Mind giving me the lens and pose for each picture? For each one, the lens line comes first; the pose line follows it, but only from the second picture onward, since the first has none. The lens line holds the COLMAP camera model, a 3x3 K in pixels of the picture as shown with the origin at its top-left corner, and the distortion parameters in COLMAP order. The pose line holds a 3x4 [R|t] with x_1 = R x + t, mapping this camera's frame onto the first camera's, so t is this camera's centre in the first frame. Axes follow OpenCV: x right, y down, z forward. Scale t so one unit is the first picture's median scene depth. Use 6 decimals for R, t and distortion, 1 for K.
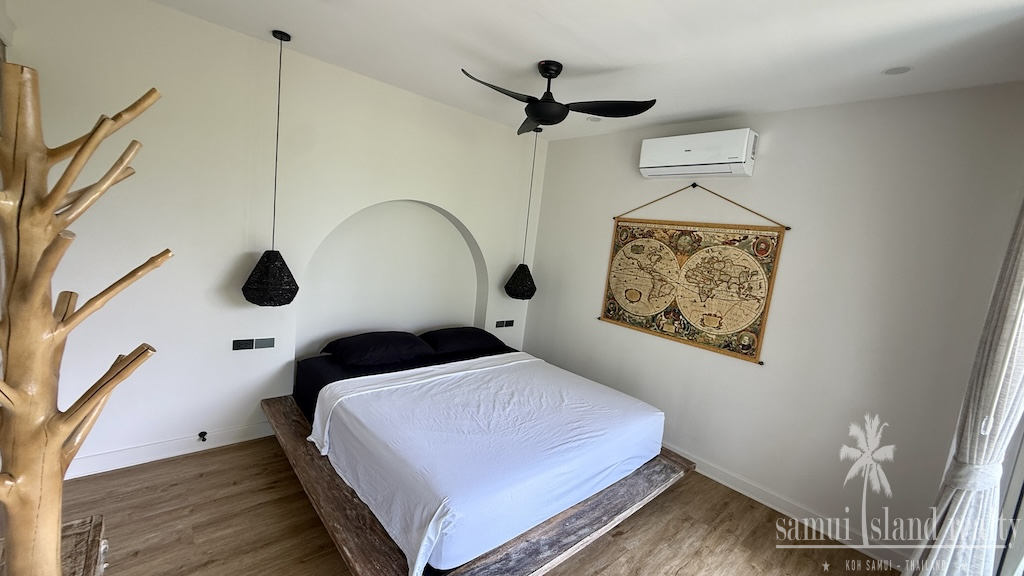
lens RADIAL K [[409.1, 0, 518.8], [0, 409.1, 292.8], [0, 0, 1]] dist [-0.000122, -0.000386]
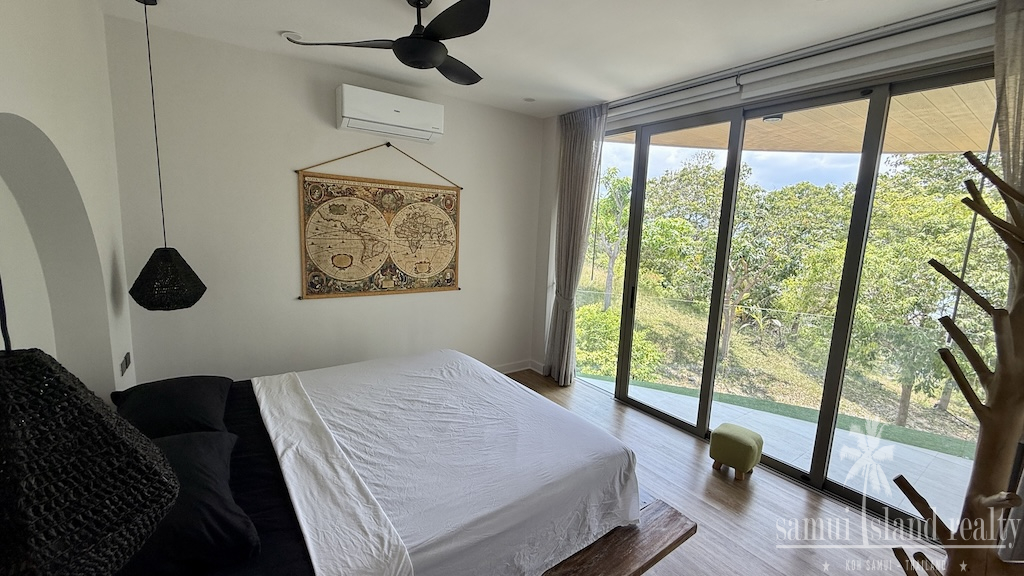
lens RADIAL K [[409.1, 0, 504.4], [0, 409.1, 287.3], [0, 0, 1]] dist [-0.000122, -0.000386]
pose [[0.130462, -0.254304, 0.958284, -0.604116], [0.109034, 0.964363, 0.241073, -0.126705], [-0.985440, 0.073035, 0.153541, 0.555619]]
